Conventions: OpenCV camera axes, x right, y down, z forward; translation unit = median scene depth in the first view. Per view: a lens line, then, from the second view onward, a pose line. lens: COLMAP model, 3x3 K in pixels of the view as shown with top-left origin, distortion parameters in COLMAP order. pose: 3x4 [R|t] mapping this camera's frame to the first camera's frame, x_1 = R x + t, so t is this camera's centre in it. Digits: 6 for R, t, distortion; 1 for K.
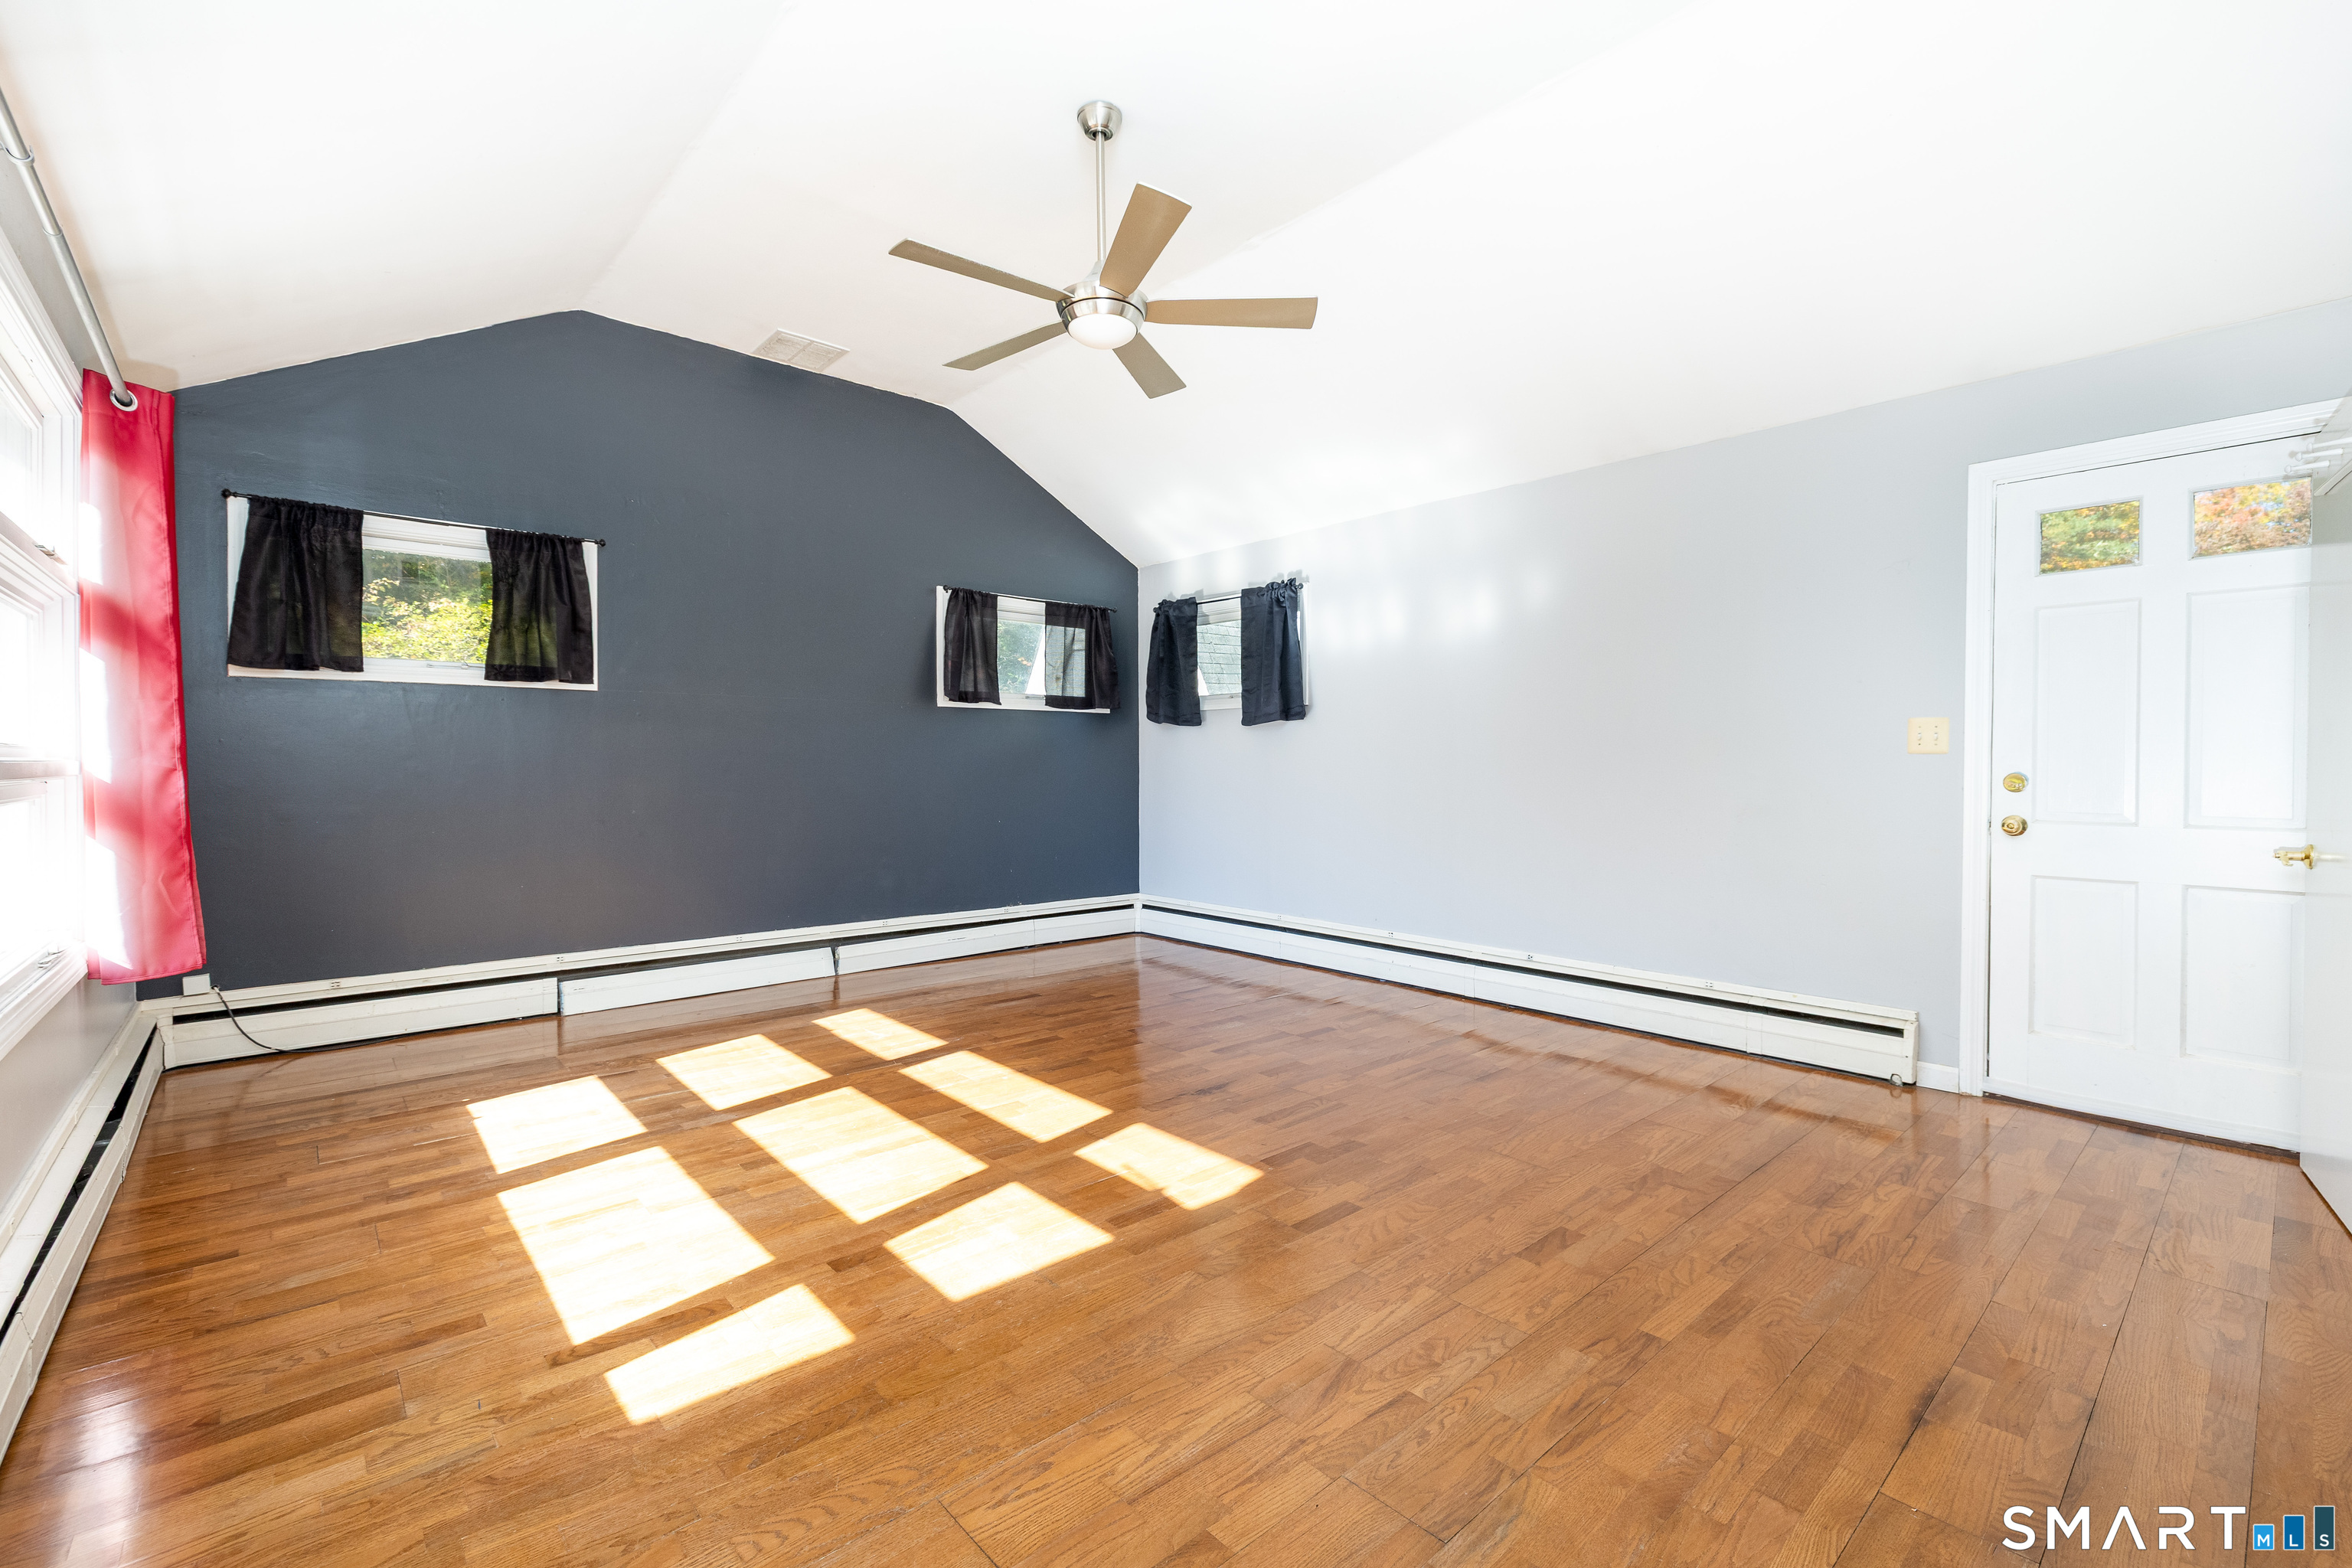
lens RADIAL K [[1010.2, 0, 1164.2], [0, 1010.2, 773.8], [0, 0, 1]] dist [0.001293, -0.000229]
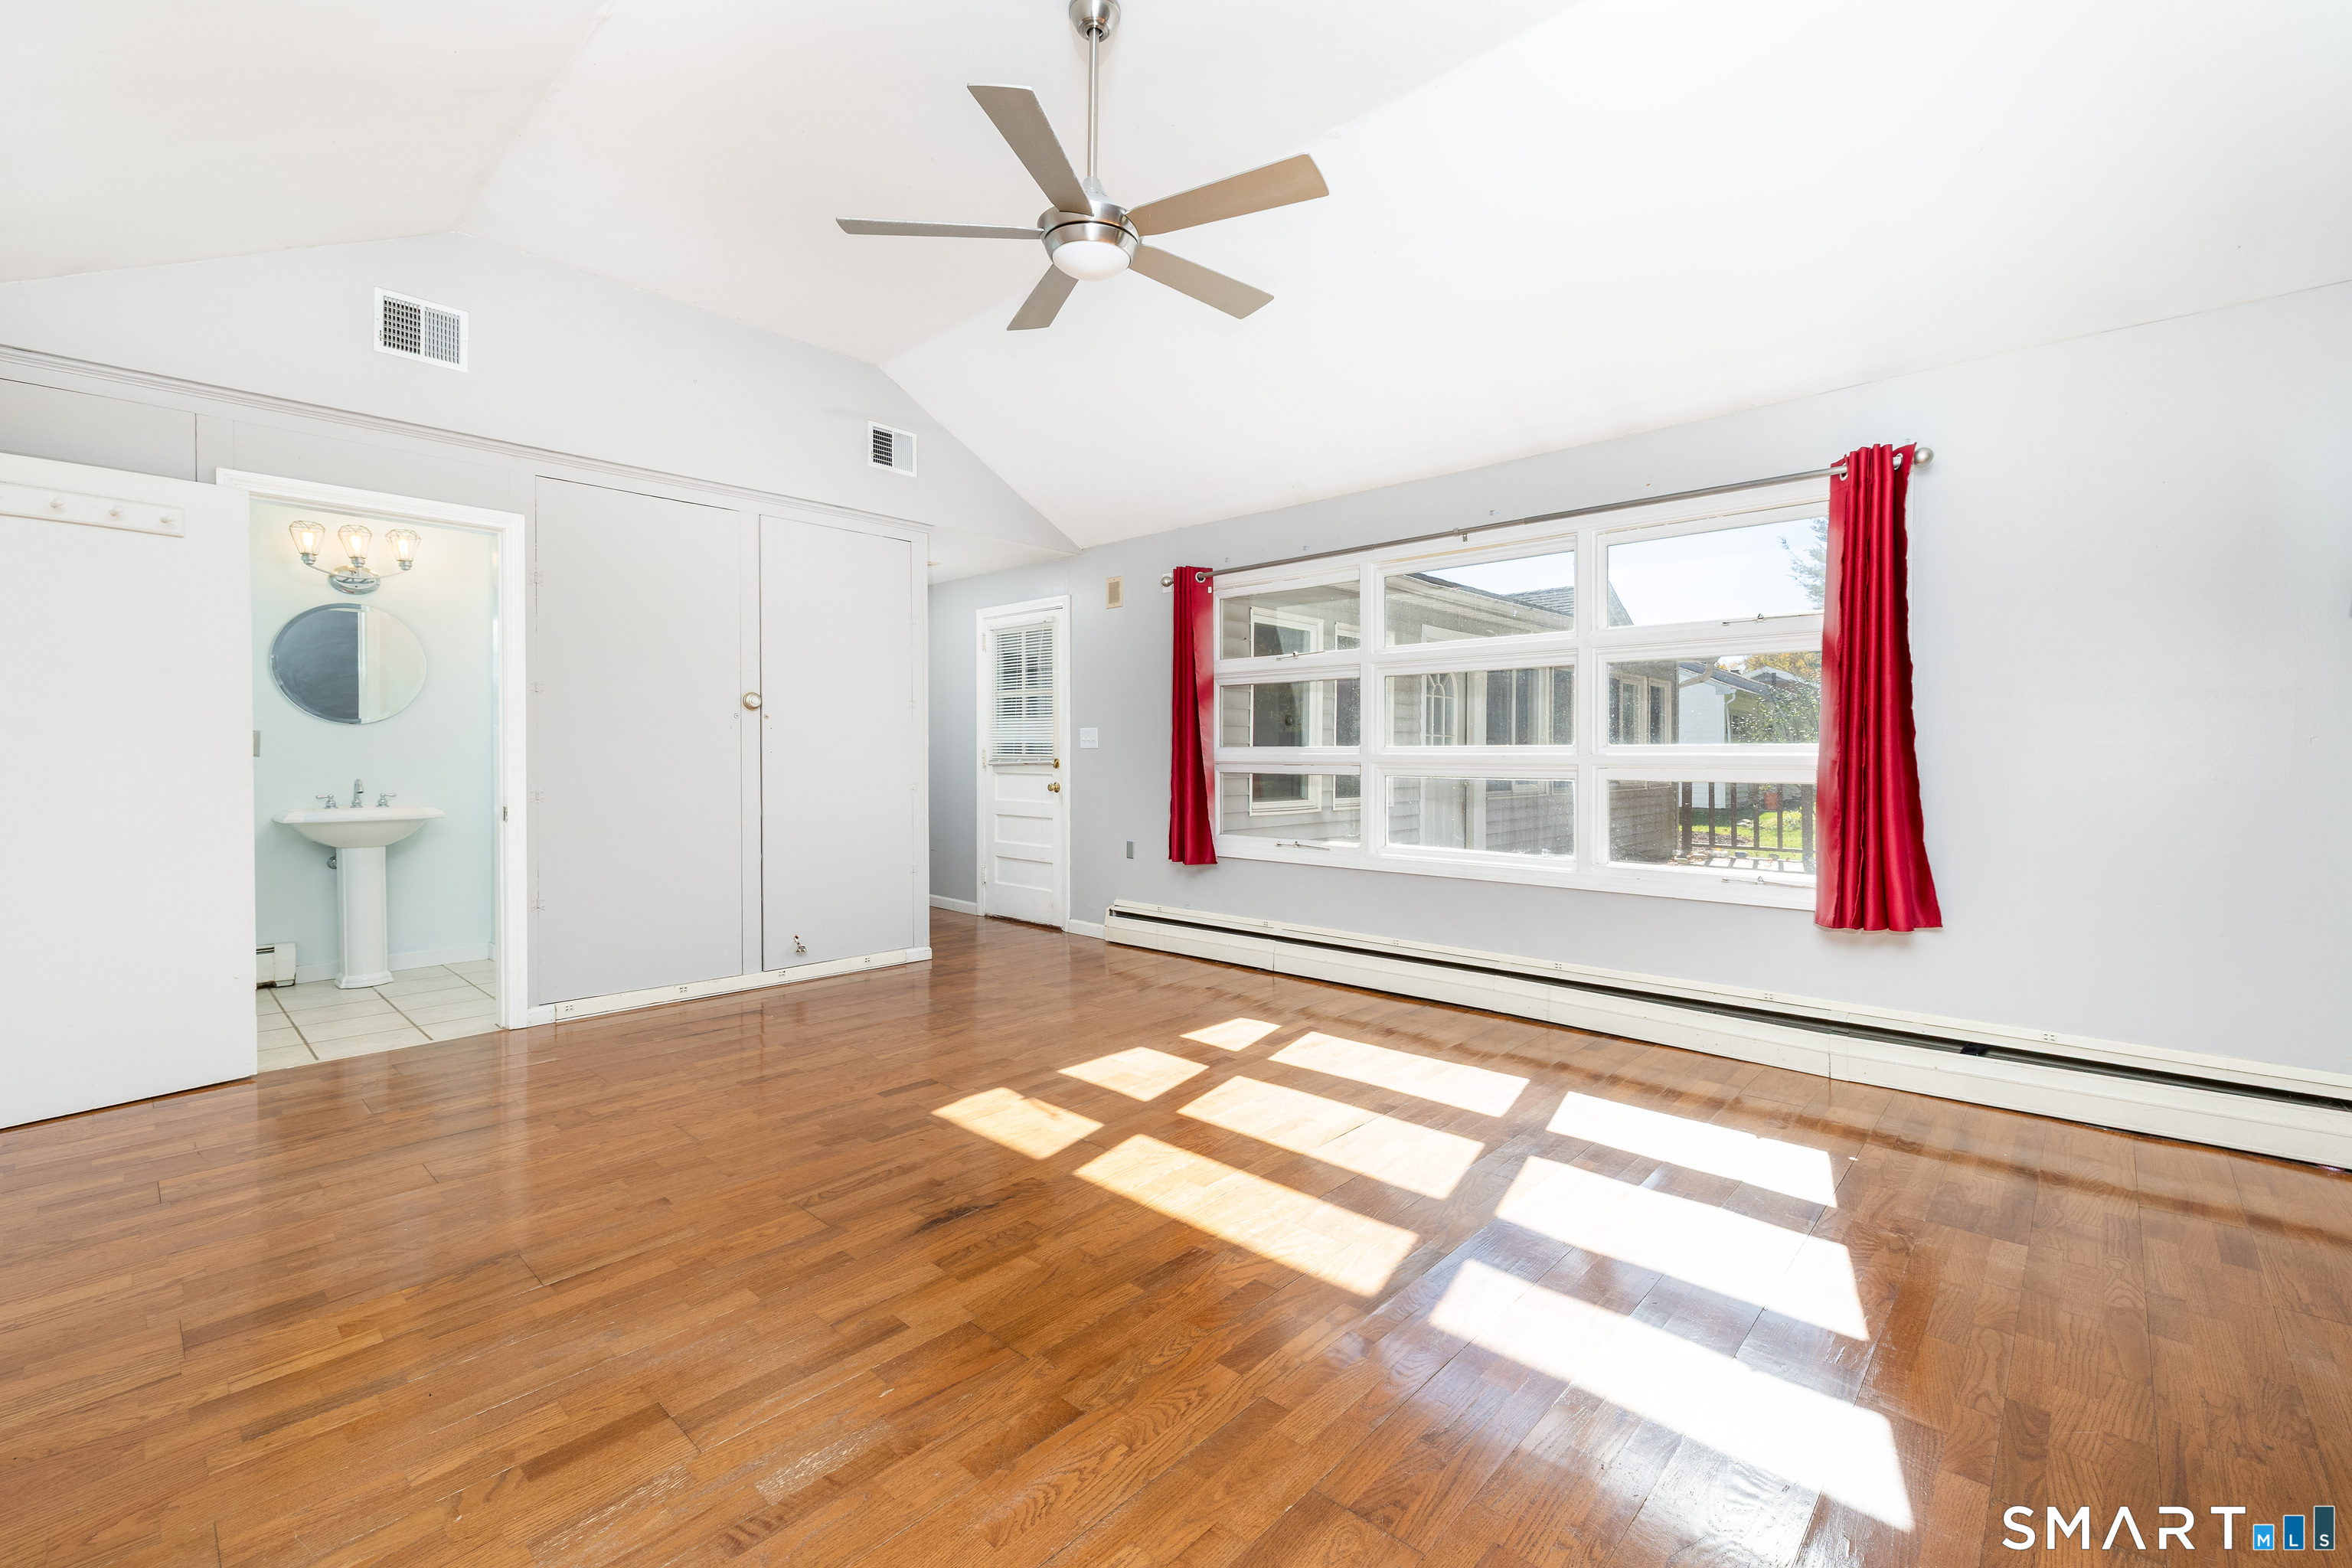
lens RADIAL K [[1010.2, 0, 1164.2], [0, 1010.2, 773.8], [0, 0, 1]] dist [0.001293, -0.000229]
pose [[-0.995091, 0.002184, -0.098940, -0.040872], [-0.000607, 0.999603, 0.028165, -0.021359], [0.098962, 0.028086, -0.994695, 1.939418]]
